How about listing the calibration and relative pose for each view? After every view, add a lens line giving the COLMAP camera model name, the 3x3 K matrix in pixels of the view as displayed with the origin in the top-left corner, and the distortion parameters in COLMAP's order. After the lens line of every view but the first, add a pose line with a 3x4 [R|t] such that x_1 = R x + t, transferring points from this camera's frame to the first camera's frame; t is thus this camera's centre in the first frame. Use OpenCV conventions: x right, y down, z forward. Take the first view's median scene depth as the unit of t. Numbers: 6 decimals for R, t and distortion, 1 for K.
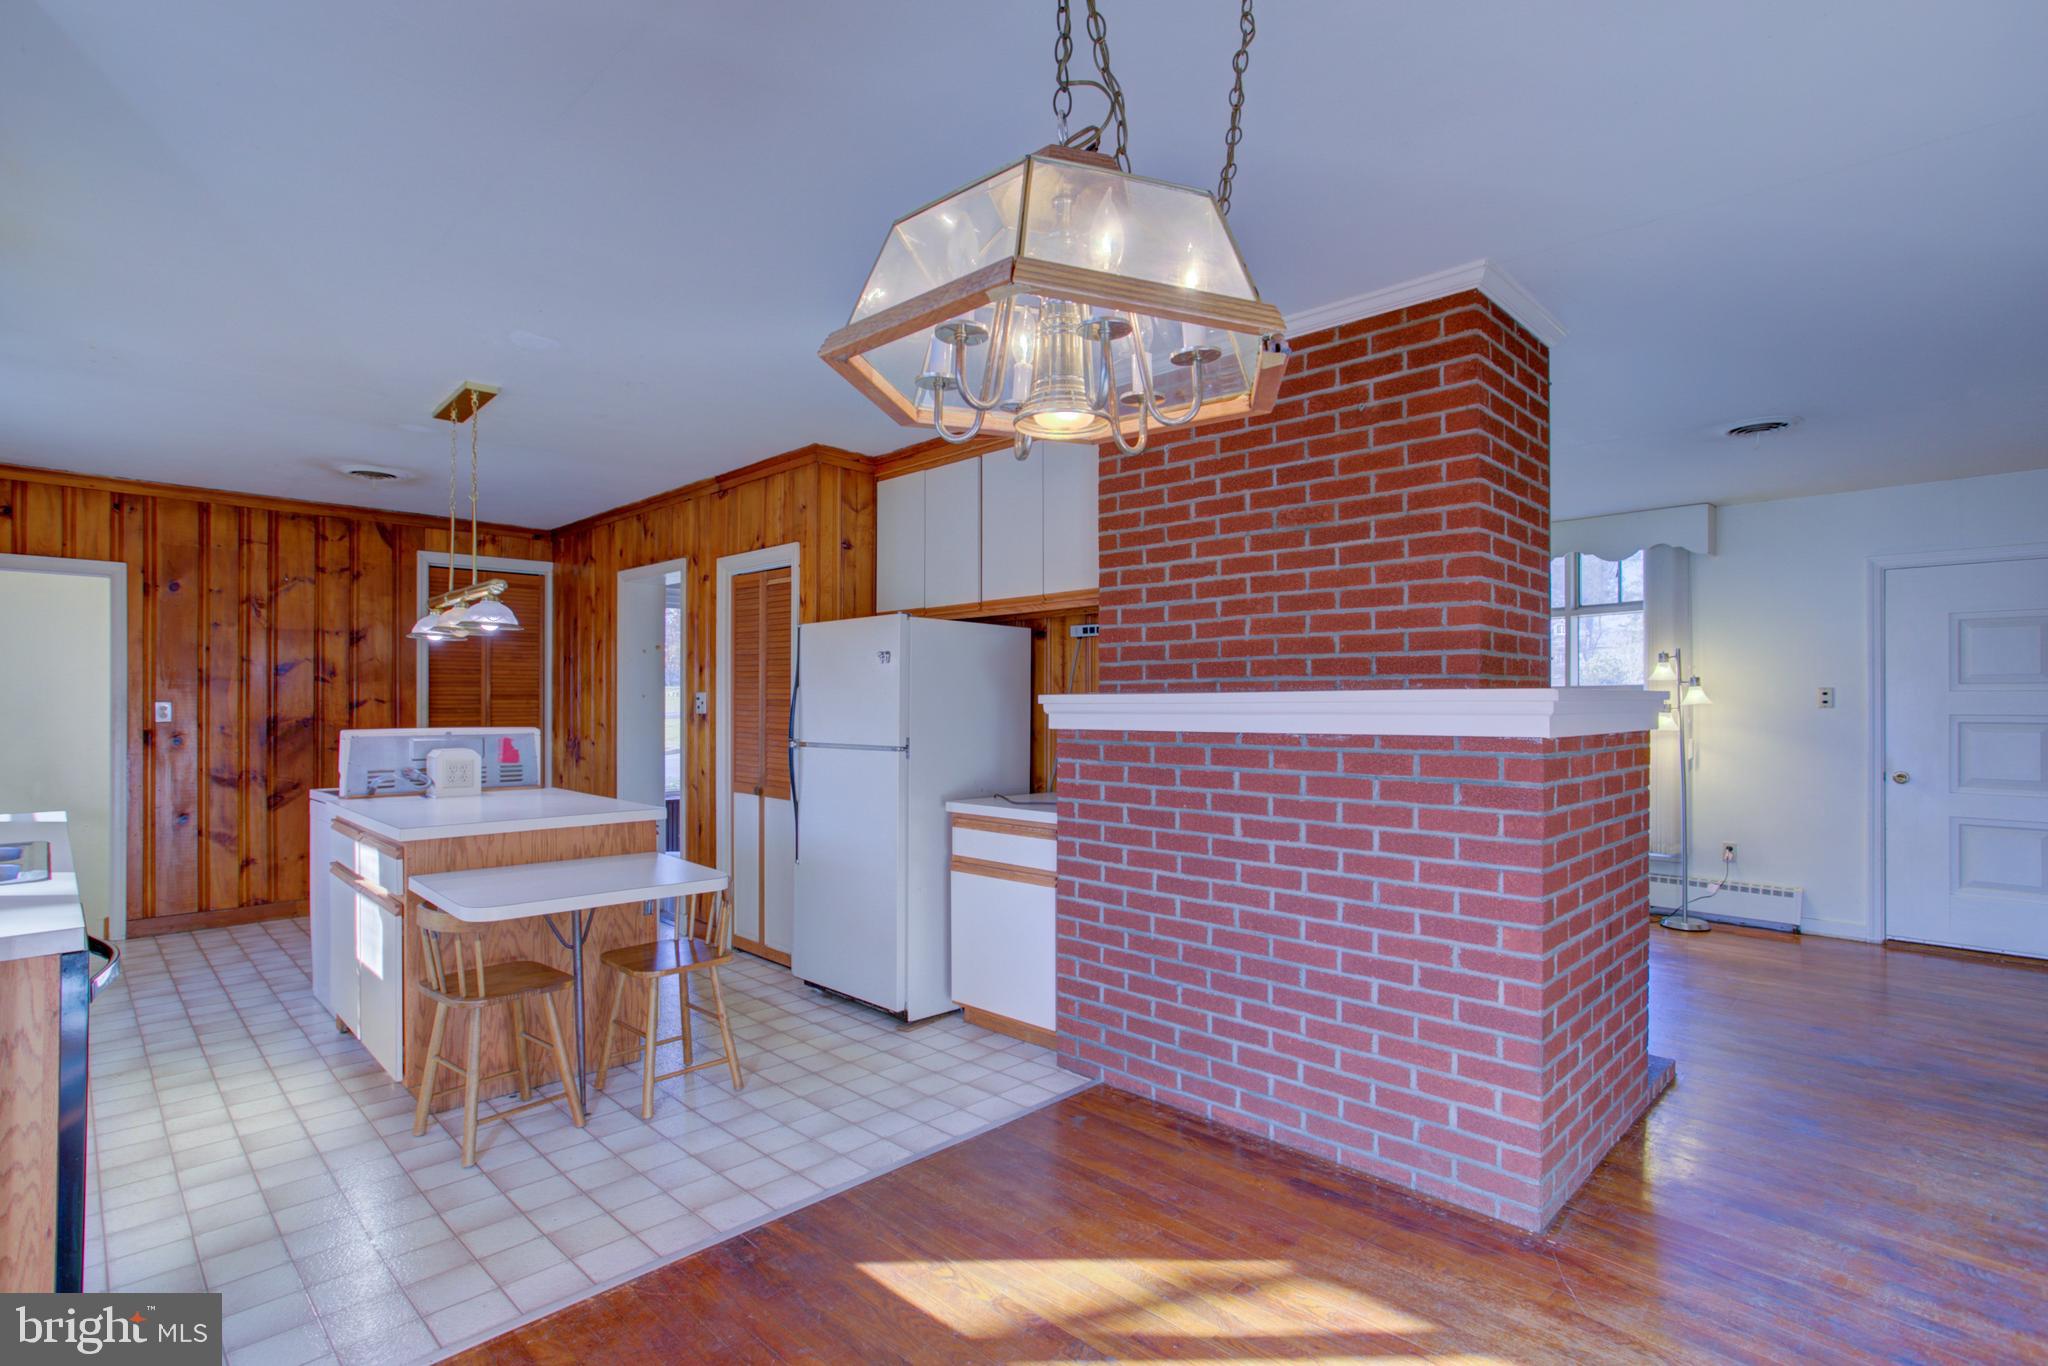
lens RADIAL K [[998.1, 0, 1019.4], [0, 998.1, 697.4], [0, 0, 1]] dist [-0.049241, 0.036527]
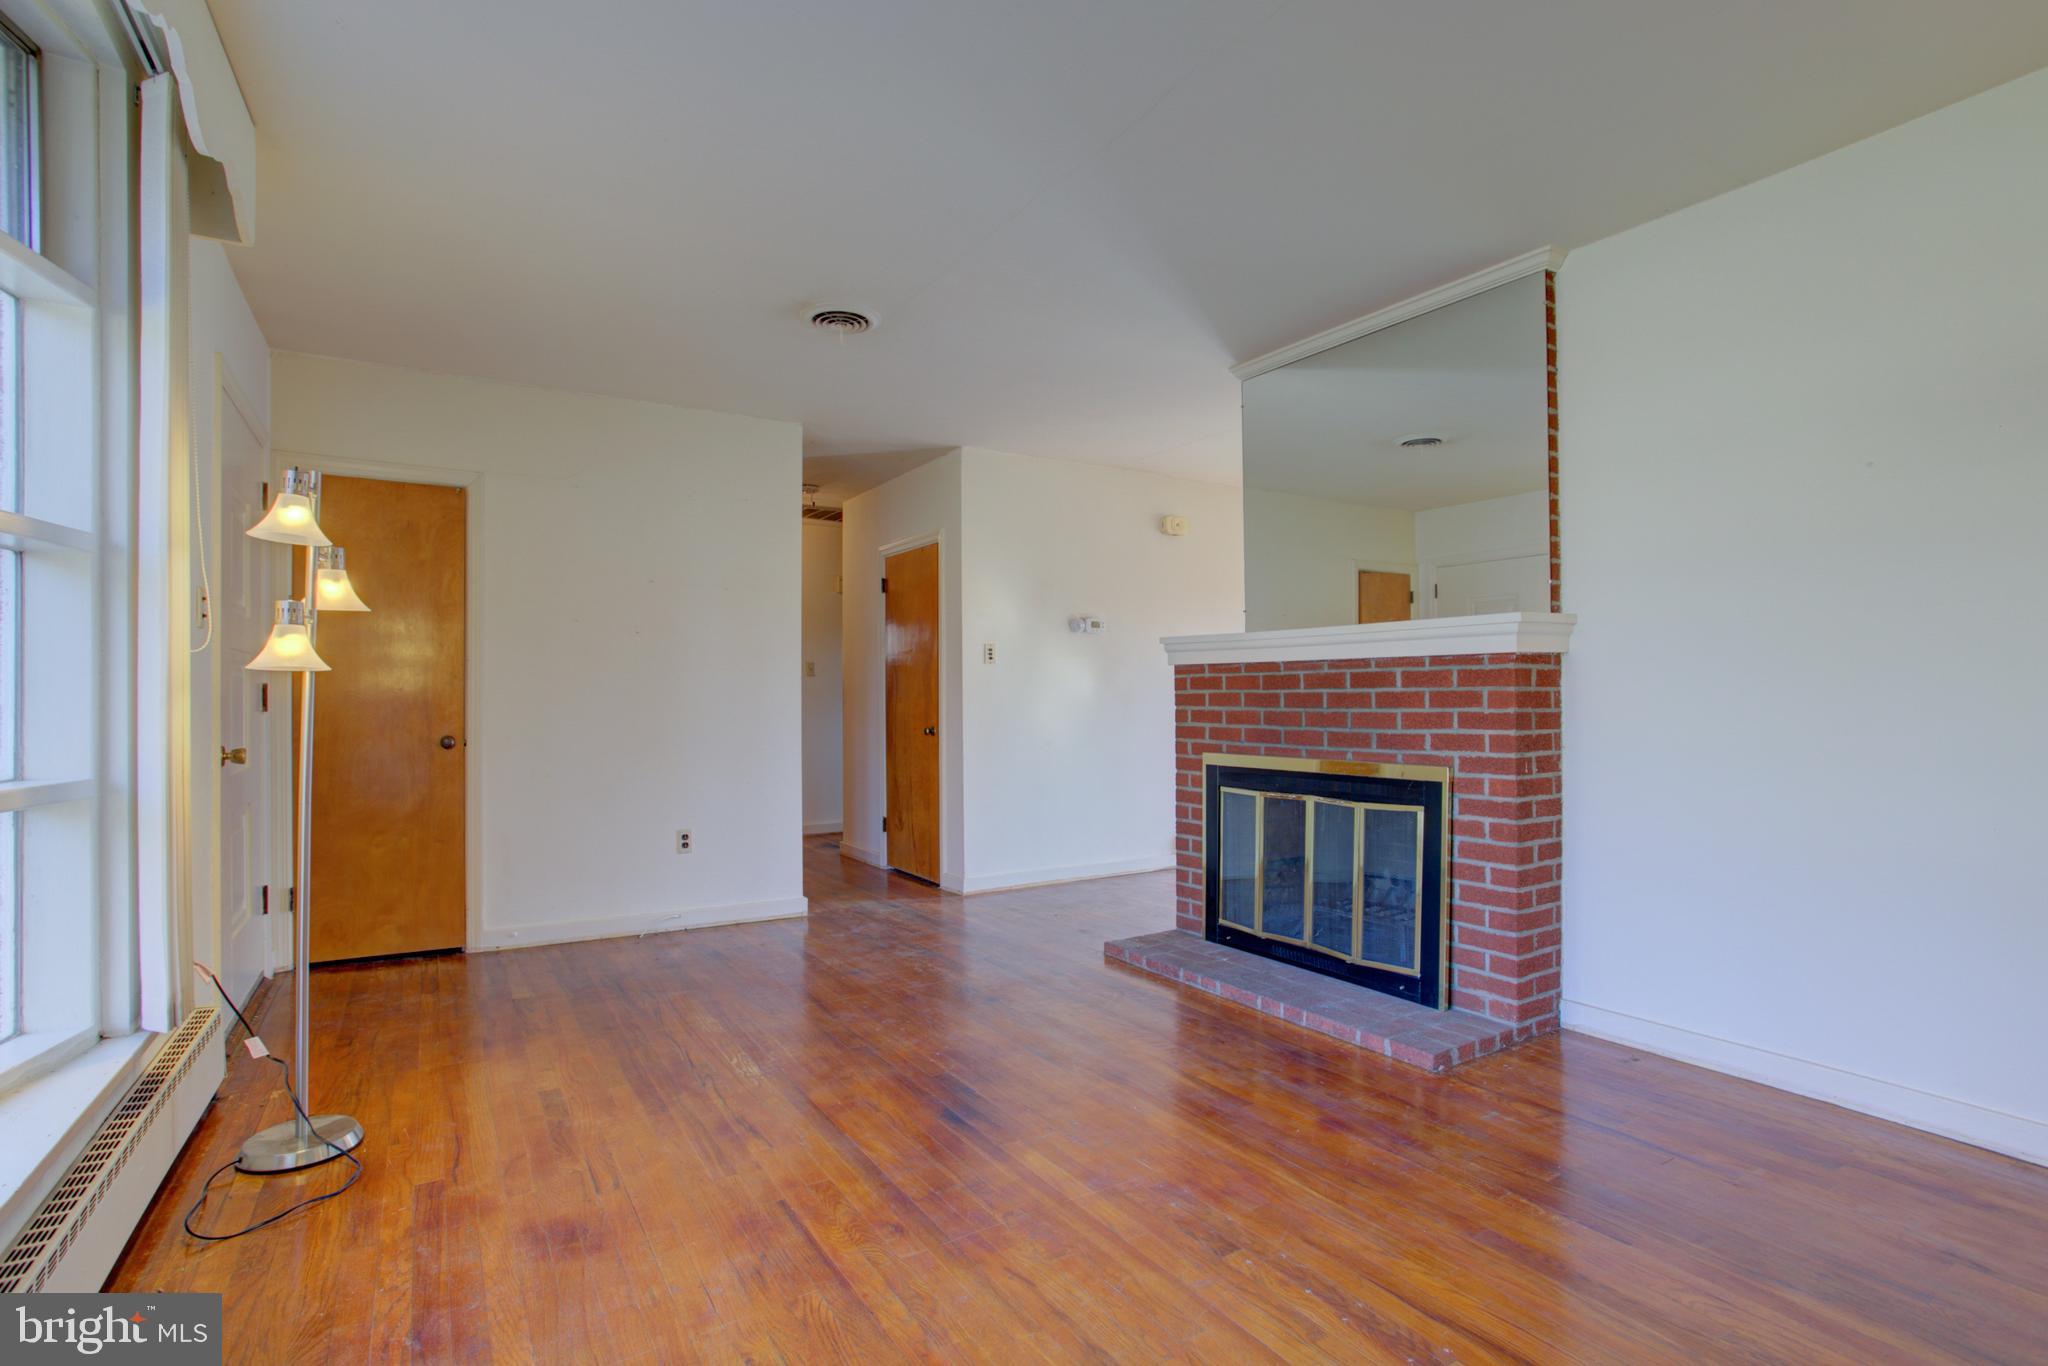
lens RADIAL K [[1003.3, 0, 1031.2], [0, 1003.3, 692.6], [0, 0, 1]] dist [-0.056588, 0.035253]
pose [[-0.971424, 0.004003, 0.237317, 0.285838], [0.001284, 0.999932, -0.011608, 0.048347], [-0.237347, -0.010972, -0.971363, 1.342813]]
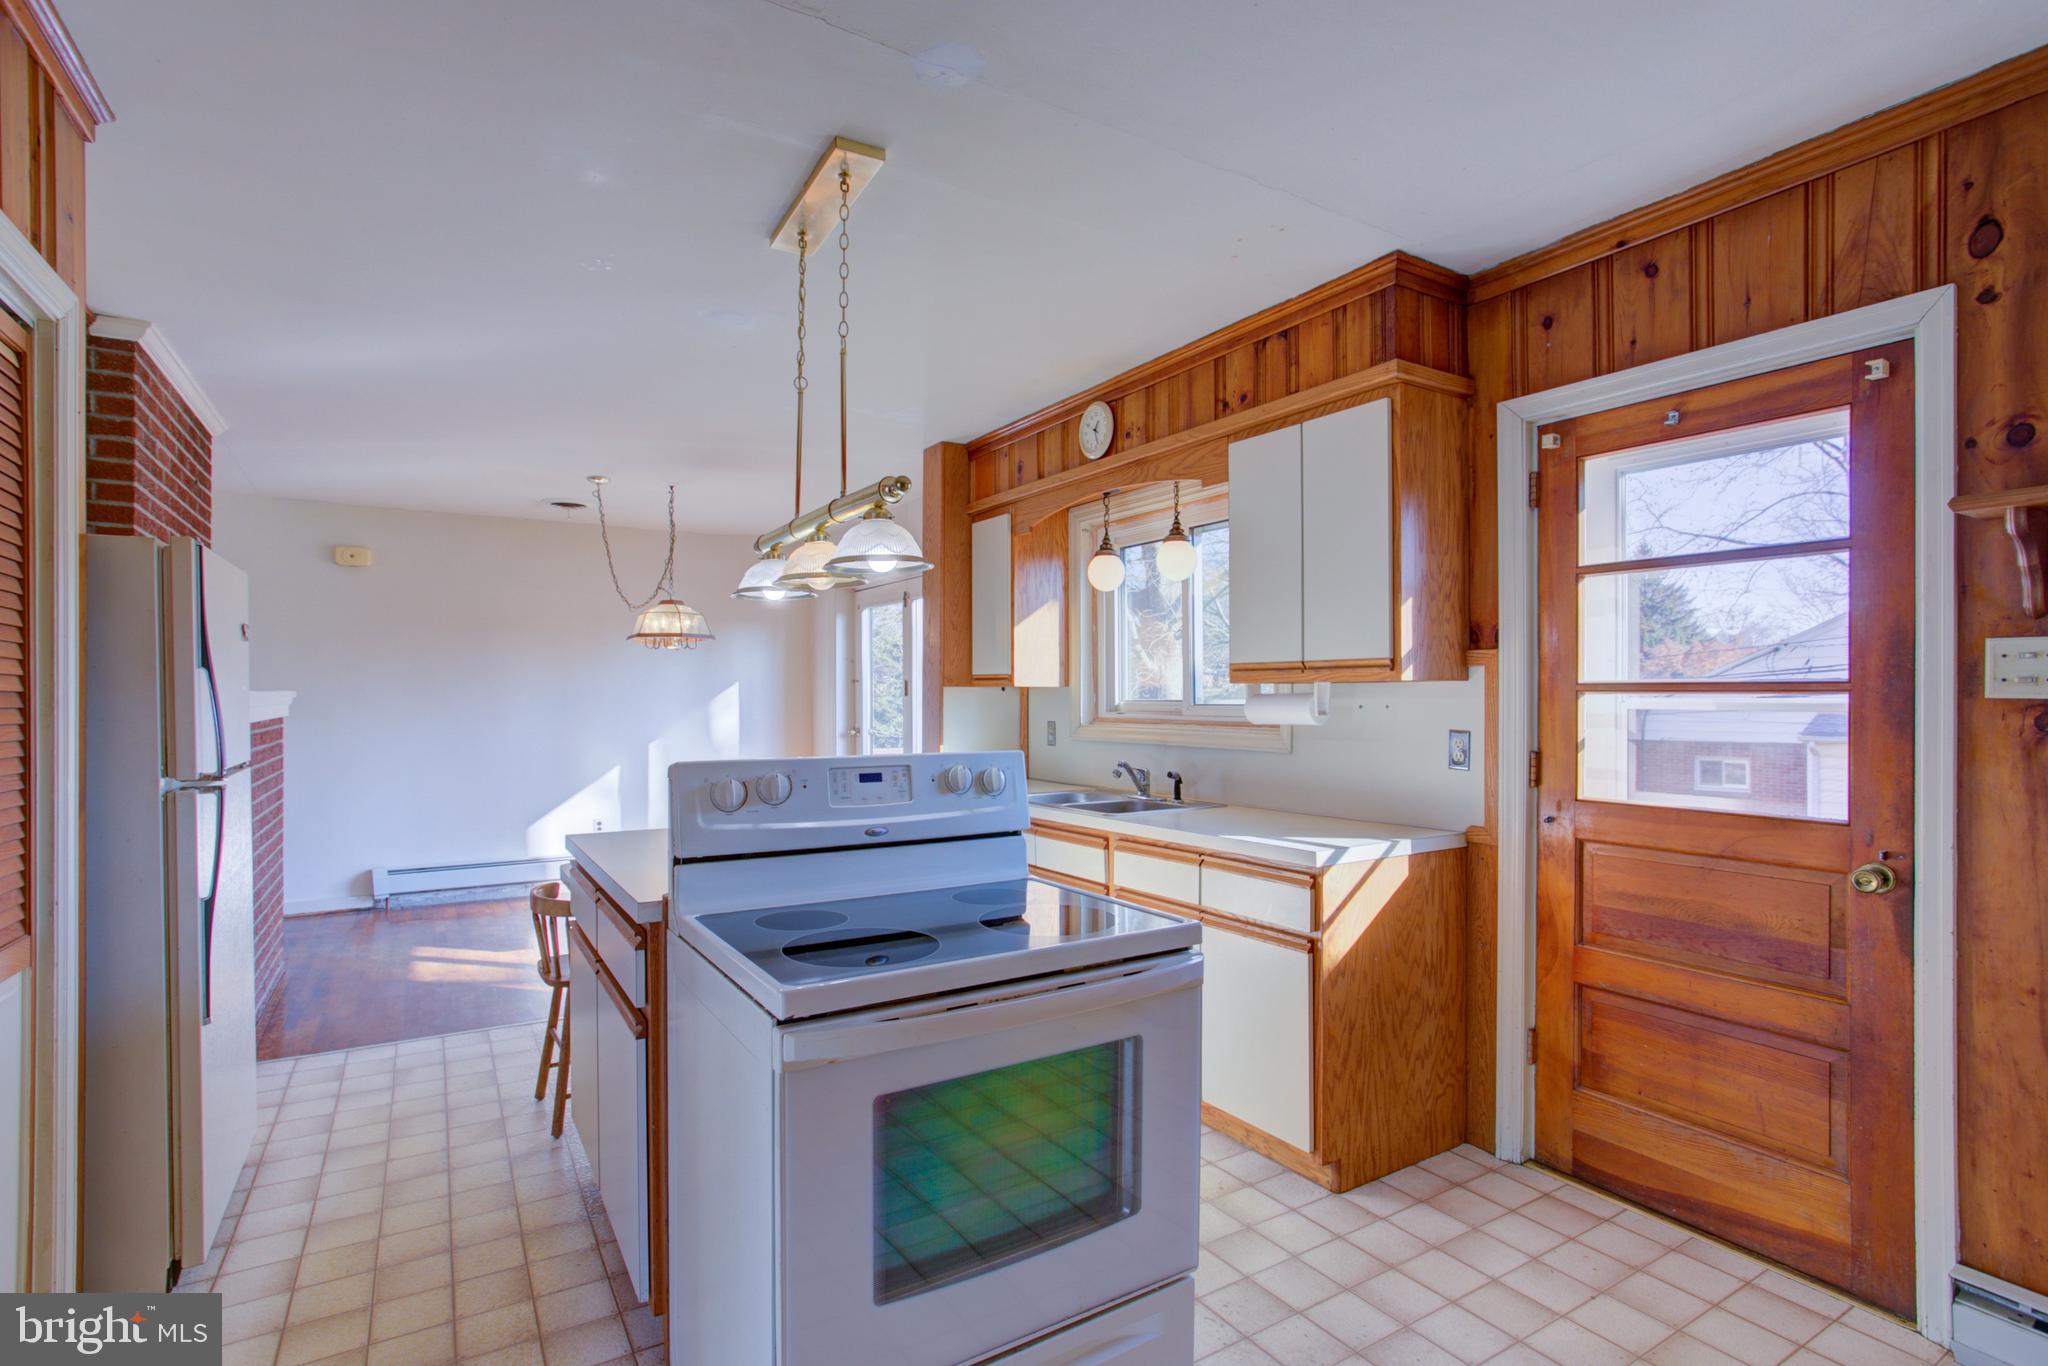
lens RADIAL K [[997.4, 0, 1020.2], [0, 997.4, 679.5], [0, 0, 1]] dist [-0.054323, 0.035267]
pose [[-0.969357, 0.001945, 0.245650, -0.574096], [-0.004035, 0.999708, -0.023838, 0.004429], [-0.245625, -0.024099, -0.969065, 1.073348]]
